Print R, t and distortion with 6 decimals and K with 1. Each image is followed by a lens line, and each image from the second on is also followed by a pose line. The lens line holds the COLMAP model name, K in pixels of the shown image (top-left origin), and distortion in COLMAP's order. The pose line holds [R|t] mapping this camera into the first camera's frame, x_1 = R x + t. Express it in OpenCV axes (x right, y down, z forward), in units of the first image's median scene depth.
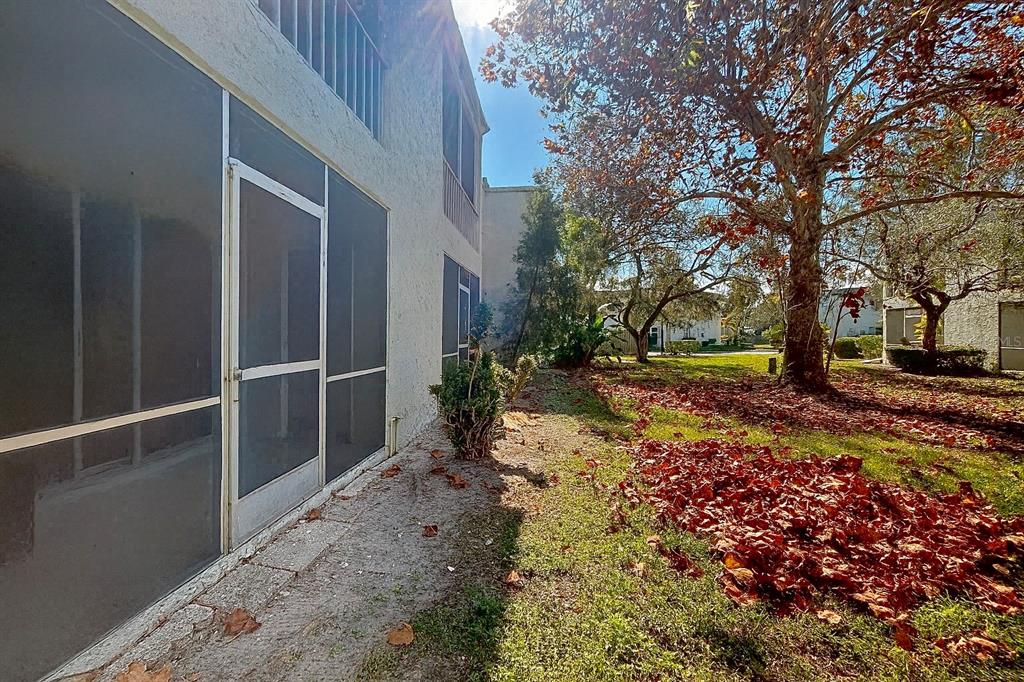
lens RADIAL K [[433.9, 0, 517.0], [0, 433.9, 344.5], [0, 0, 1]] dist [-0.009318, 0.001330]
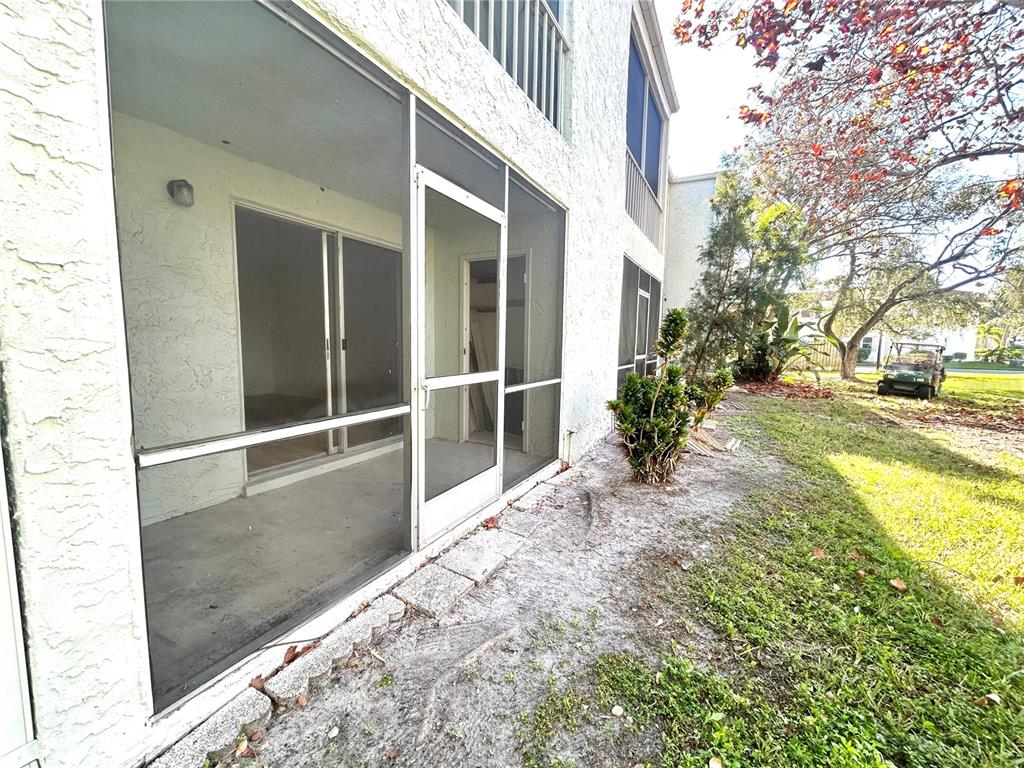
lens RADIAL K [[414.0, 0, 509.6], [0, 414.0, 384.9], [0, 0, 1]] dist [0.002845, 0.000476]
pose [[0.920281, 0.039740, -0.389235, -0.056552], [-0.011247, 0.997104, 0.075210, -0.002790], [0.391097, -0.064837, 0.918063, 0.125090]]
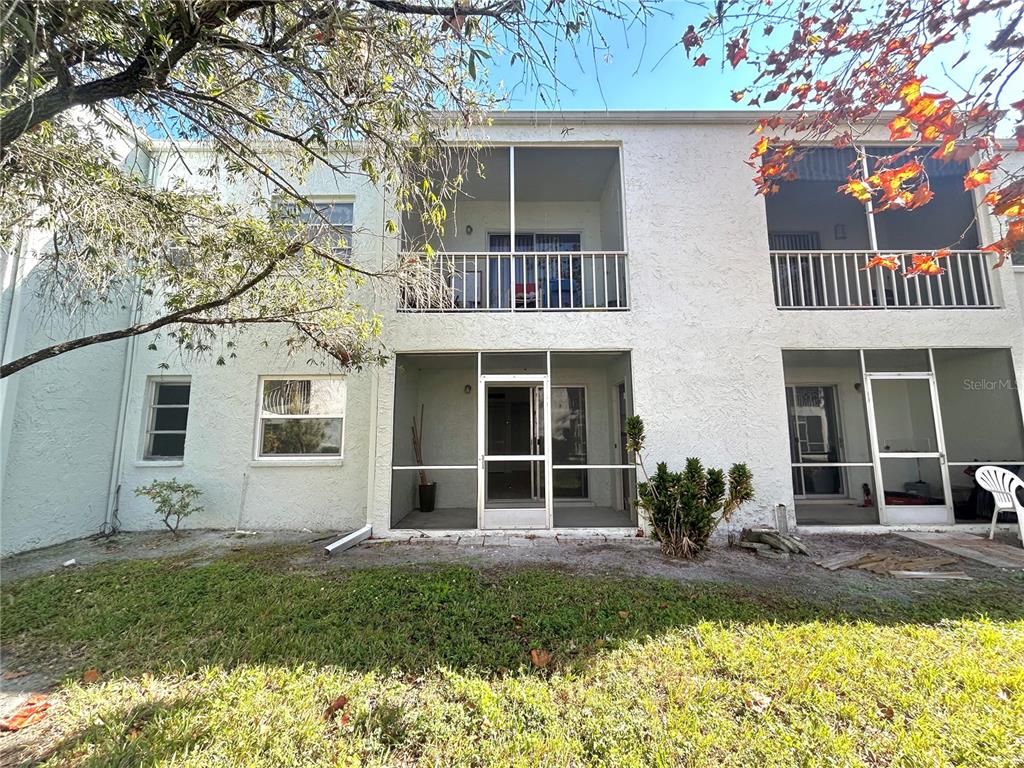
lens RADIAL K [[414.0, 0, 510.9], [0, 414.0, 385.6], [0, 0, 1]] dist [0.002845, 0.000476]
pose [[0.100300, -0.141054, -0.984908, 1.312633], [-0.017139, 0.989508, -0.143458, -0.003303], [0.994810, 0.031269, 0.096830, 0.647273]]
